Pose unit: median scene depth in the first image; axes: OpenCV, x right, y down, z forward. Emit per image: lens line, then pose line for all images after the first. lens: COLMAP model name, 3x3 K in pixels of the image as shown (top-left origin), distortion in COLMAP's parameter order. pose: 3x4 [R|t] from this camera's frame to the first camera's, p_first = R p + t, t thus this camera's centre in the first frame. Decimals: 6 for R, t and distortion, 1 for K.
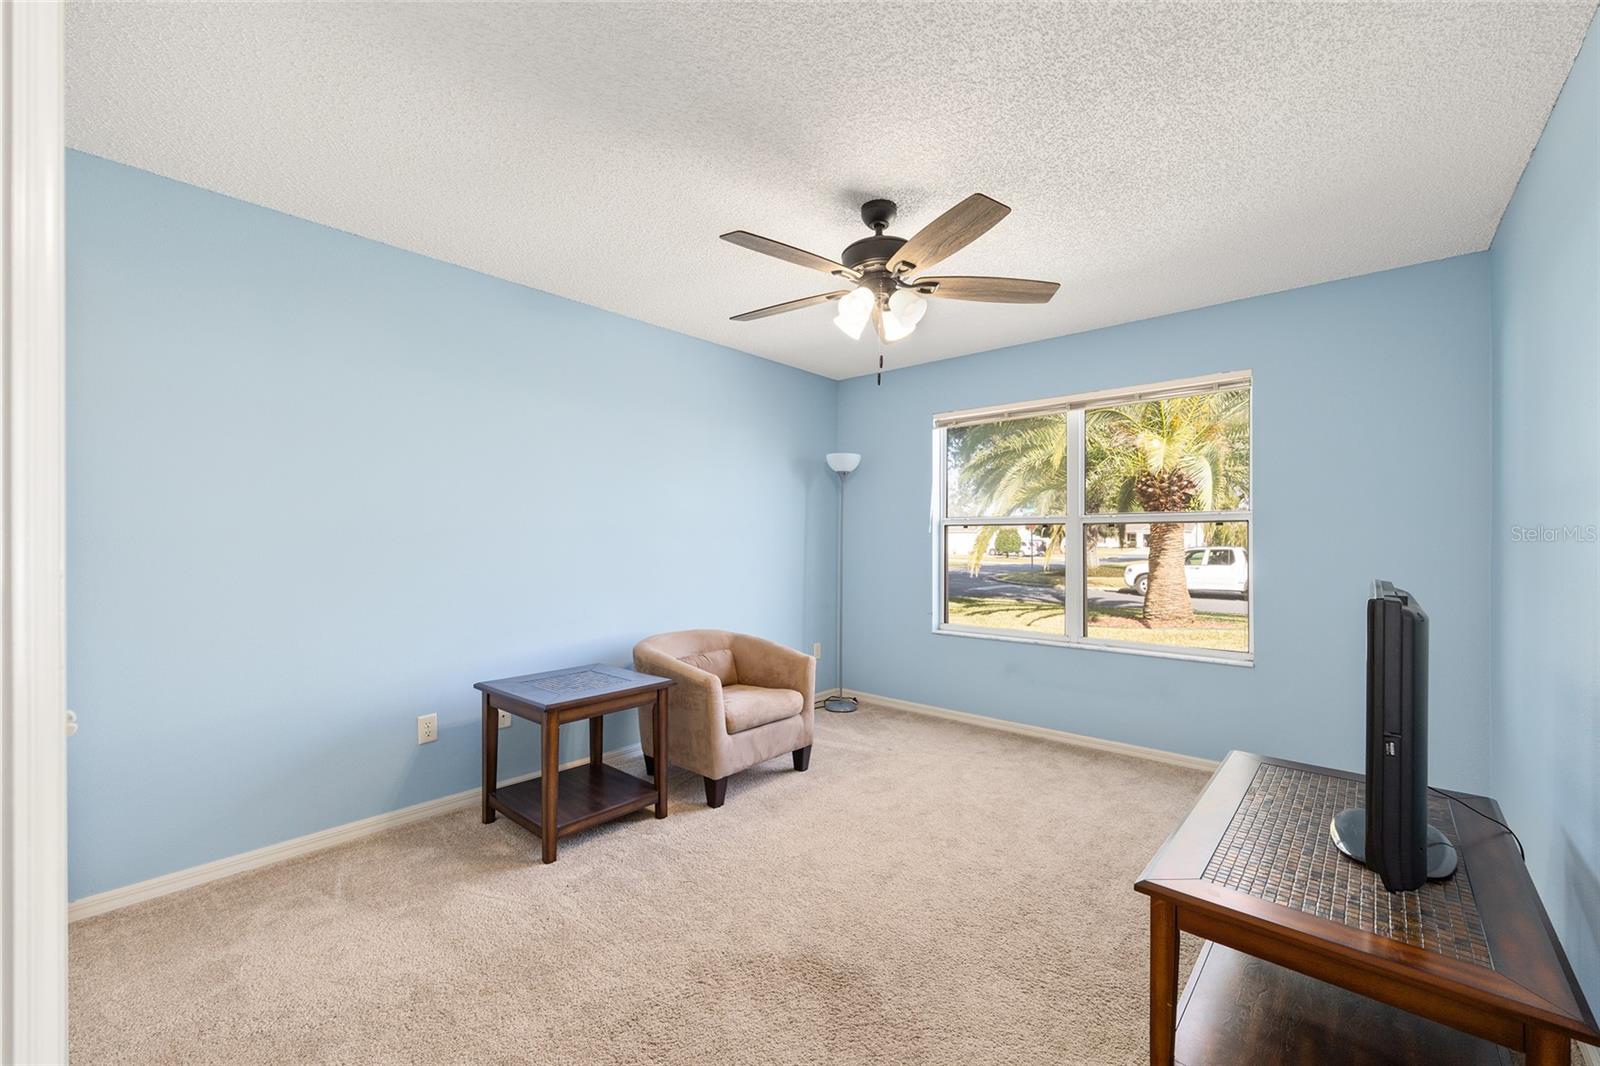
lens RADIAL K [[642.8, 0, 800.0], [0, 642.8, 533.0], [0, 0, 1]] dist [-0.001315, -0.000120]
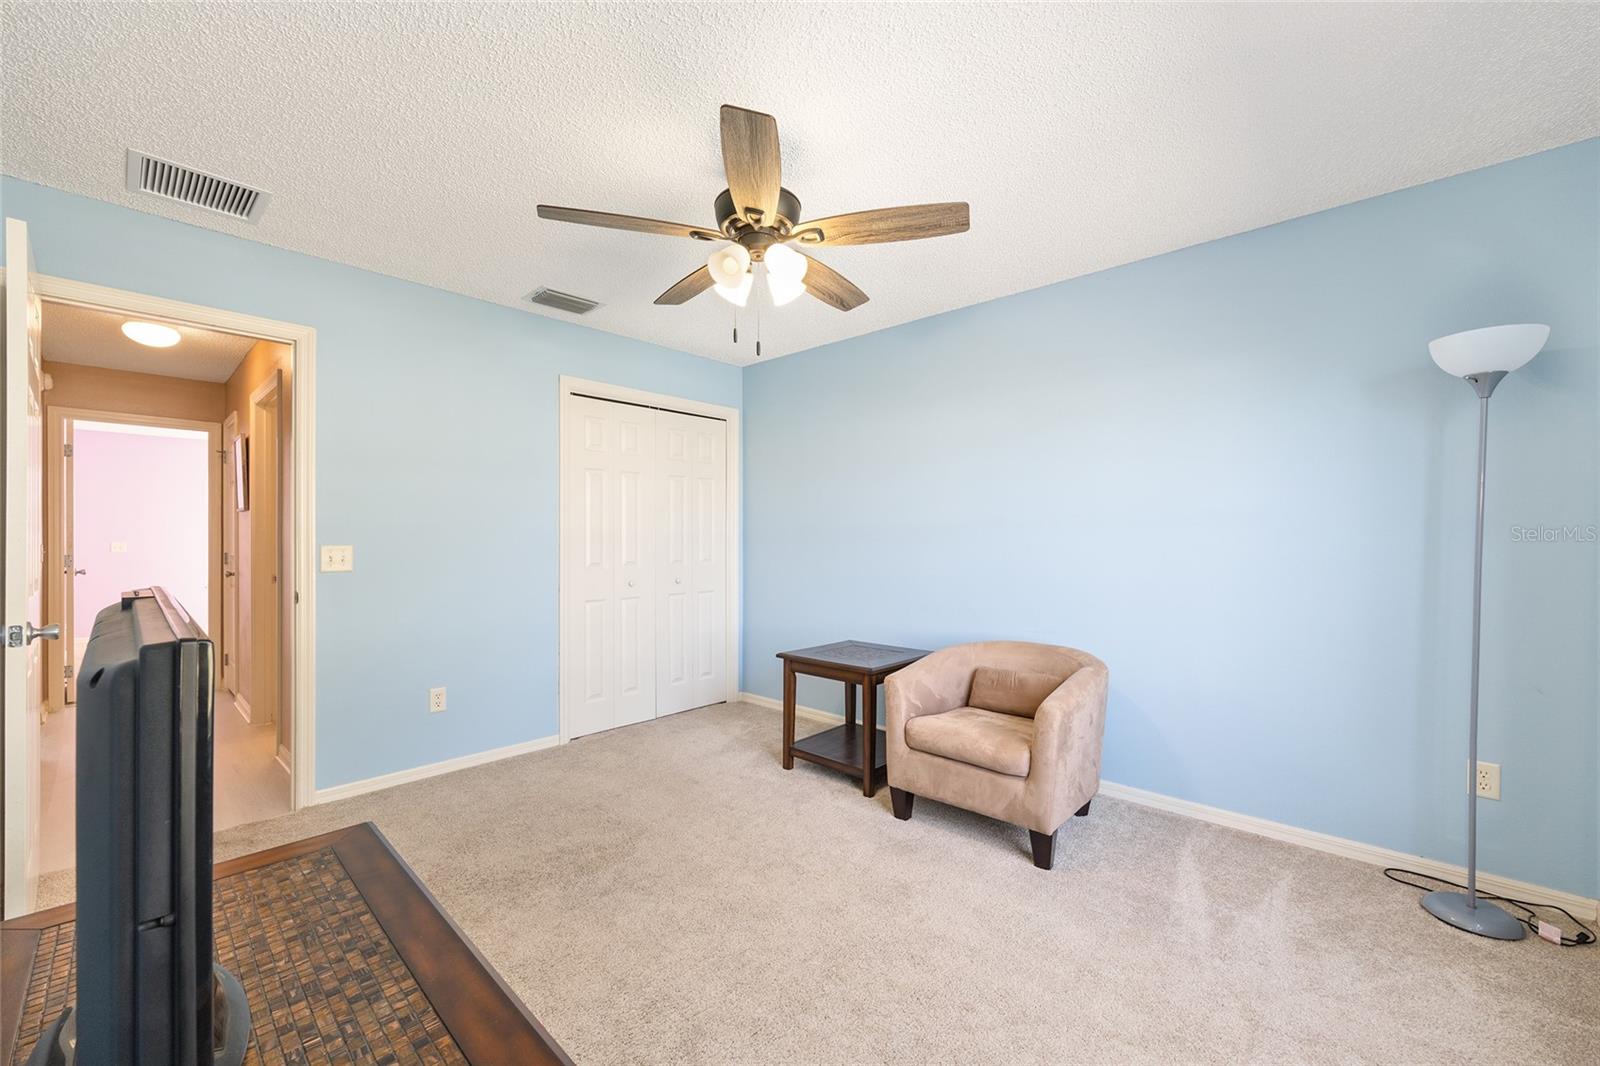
lens RADIAL K [[642.8, 0, 800.0], [0, 642.8, 533.0], [0, 0, 1]] dist [-0.001315, -0.000120]
pose [[-0.021922, 0.001145, -0.999759, 0.795203], [0.017762, 0.999842, 0.000756, 0.005524], [0.999602, -0.017741, -0.021939, 0.859722]]
